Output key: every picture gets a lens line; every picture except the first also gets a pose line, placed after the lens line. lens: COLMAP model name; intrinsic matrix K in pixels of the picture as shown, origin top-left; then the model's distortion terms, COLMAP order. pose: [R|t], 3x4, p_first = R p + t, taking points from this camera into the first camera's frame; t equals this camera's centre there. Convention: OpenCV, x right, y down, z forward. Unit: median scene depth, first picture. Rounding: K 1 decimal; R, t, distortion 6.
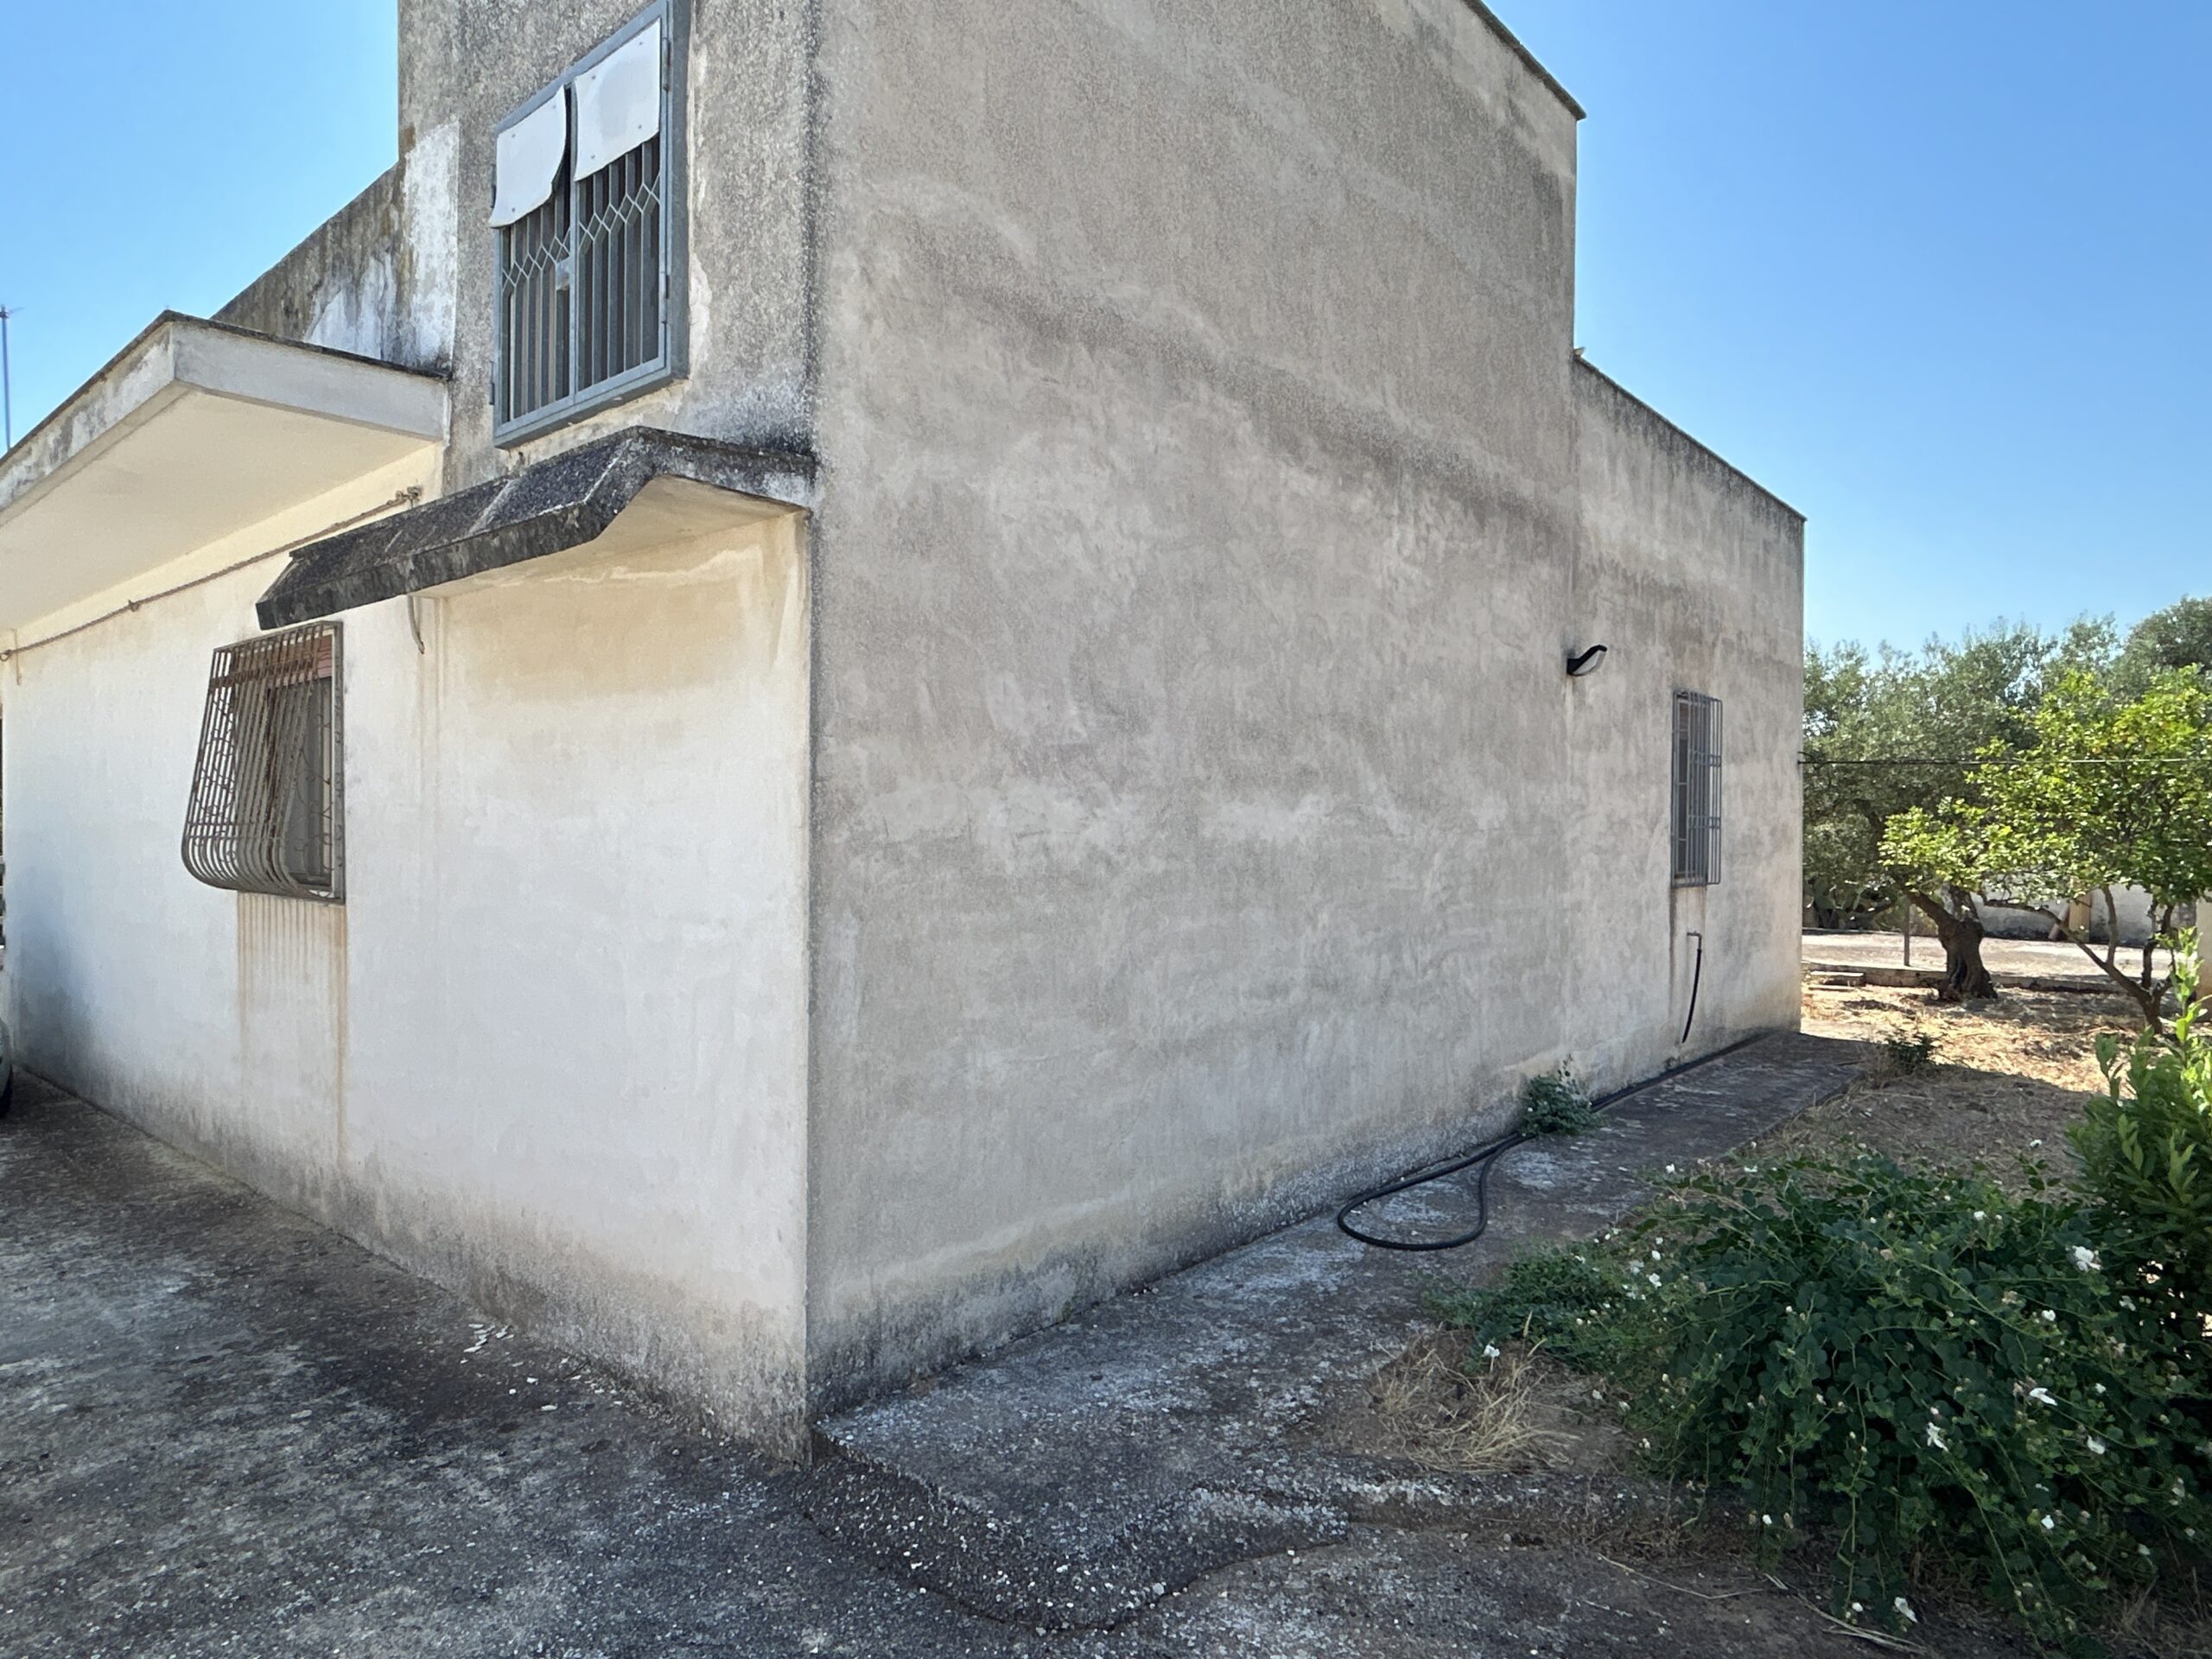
lens RADIAL K [[1305.7, 0, 1106.3], [0, 1305.7, 828.4], [0, 0, 1]] dist [-0.004628, -0.001611]
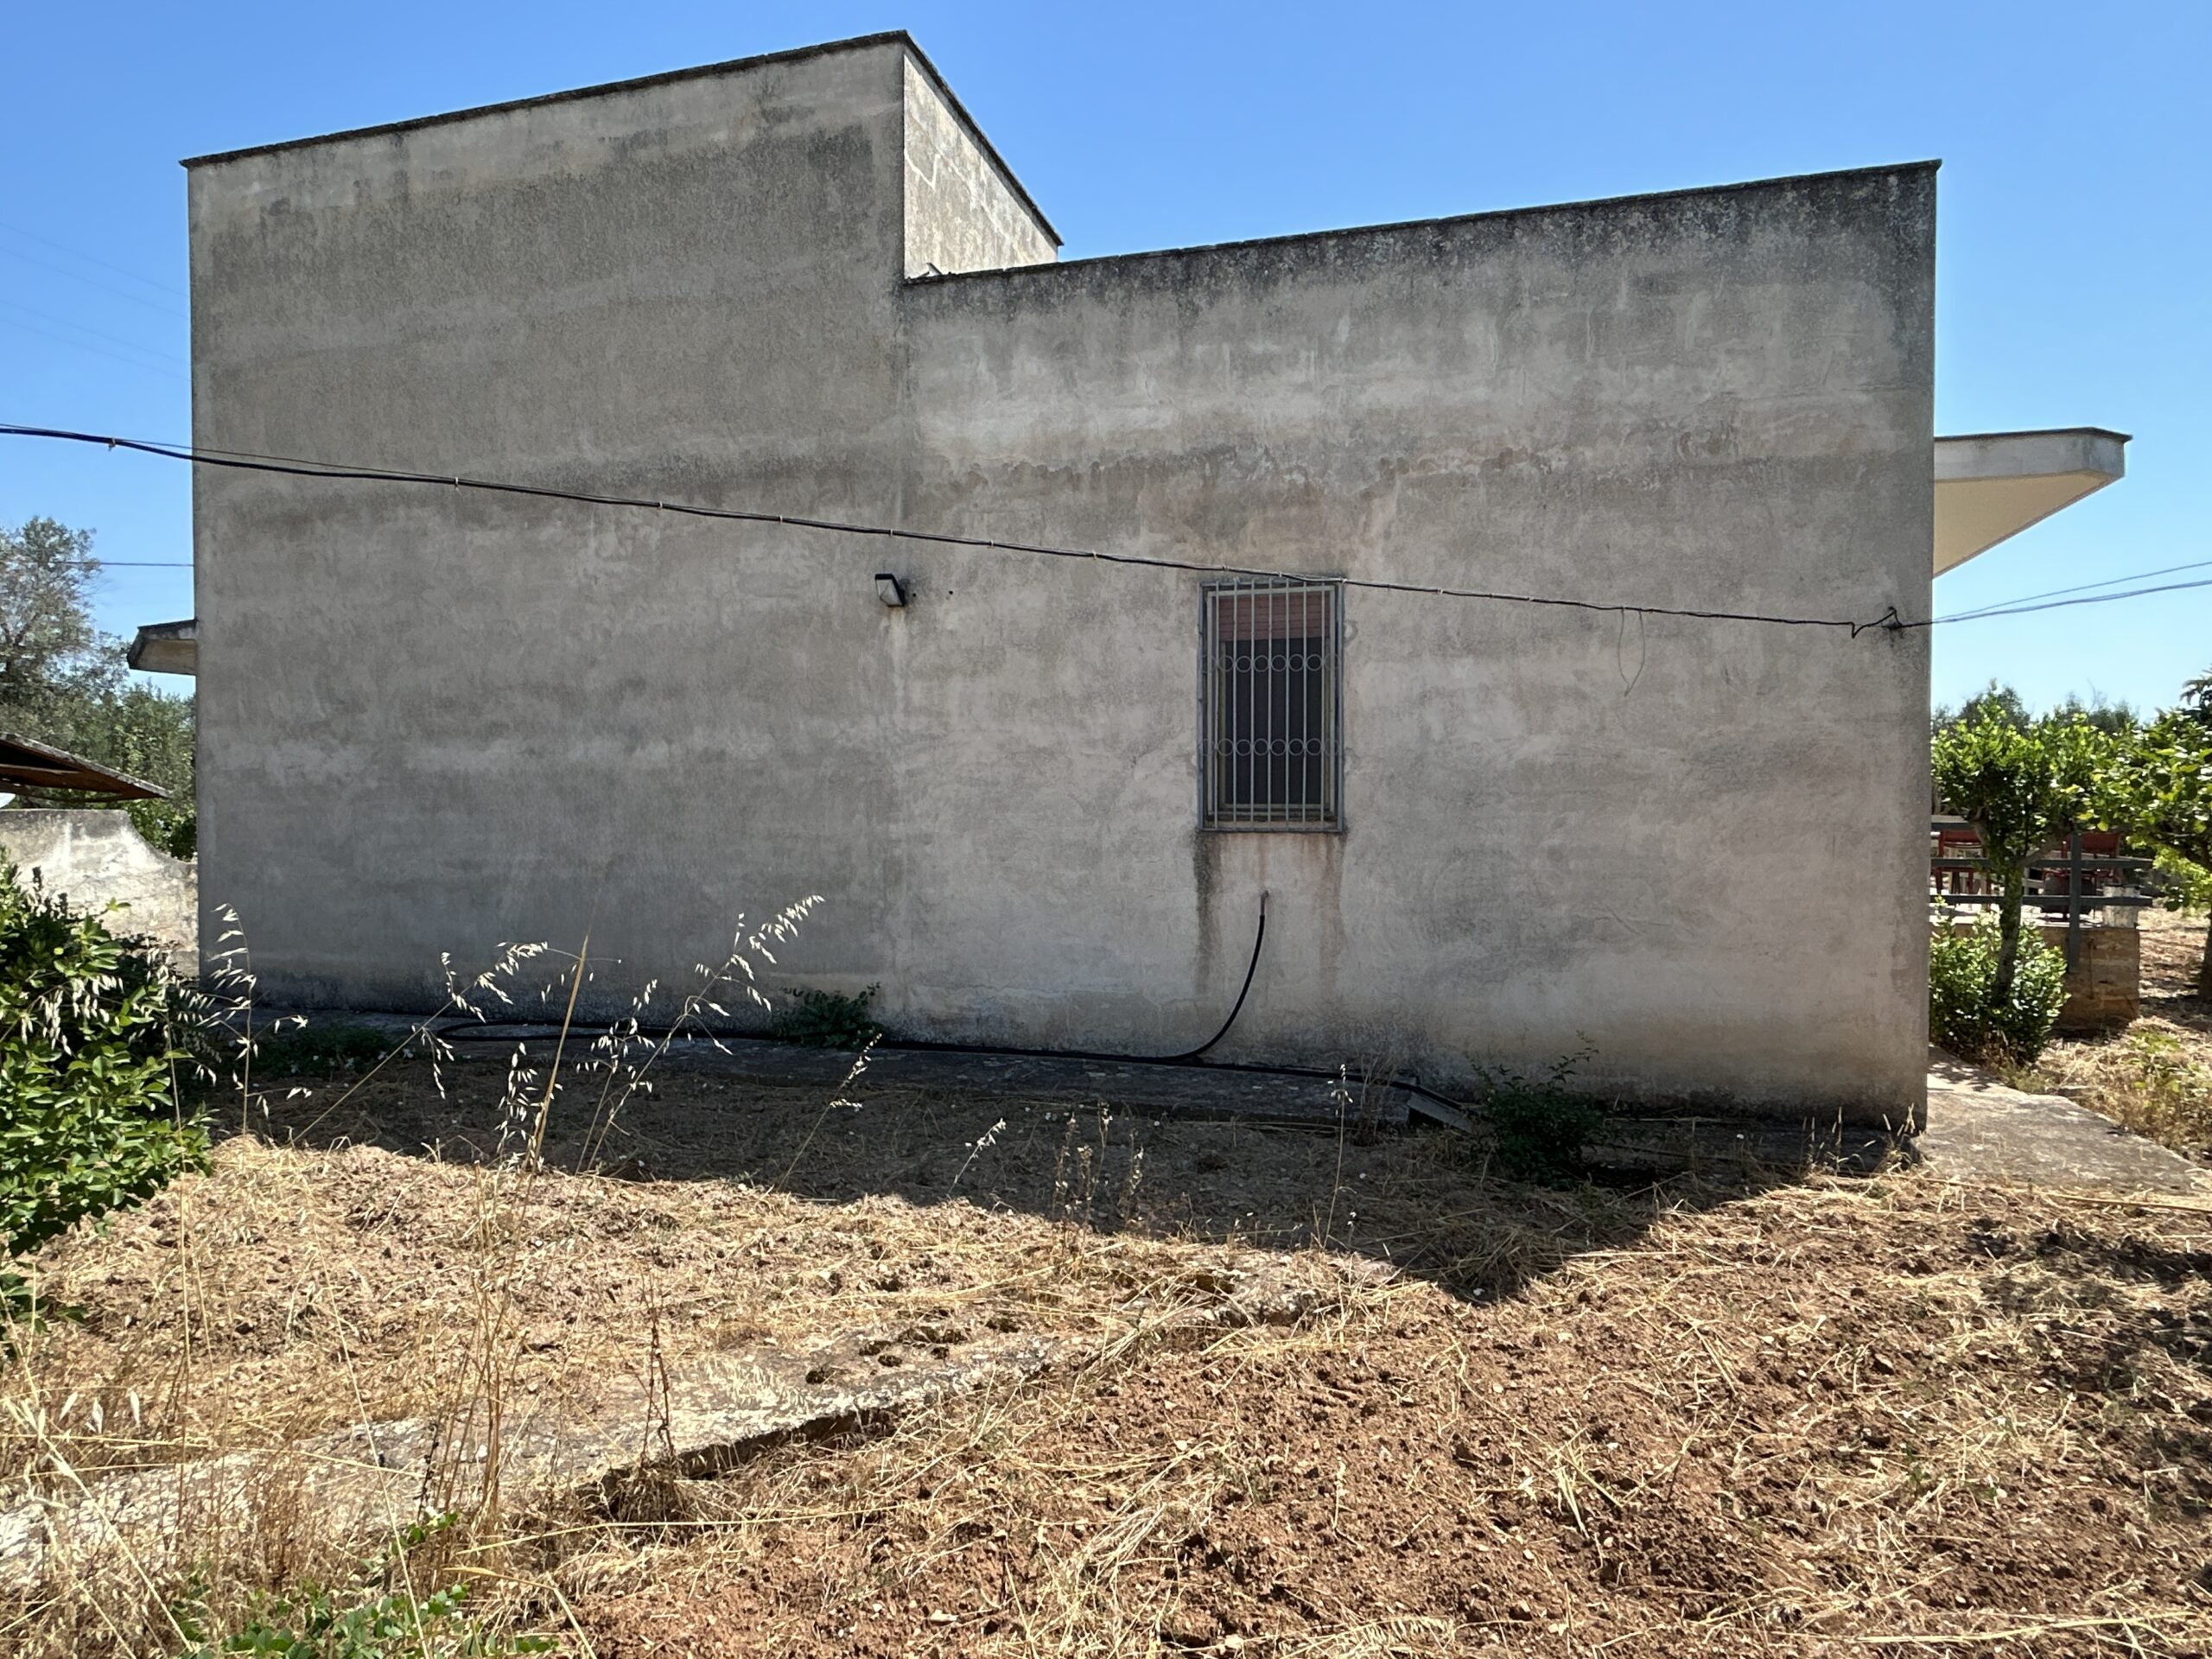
lens RADIAL K [[1305.7, 0, 1106.1], [0, 1305.7, 822.7], [0, 0, 1]] dist [-0.004628, -0.001611]
pose [[0.421177, 0.004837, -0.906966, 1.910235], [-0.005726, 0.999980, 0.002673, 0.064667], [0.906961, 0.004068, 0.421196, 1.047020]]
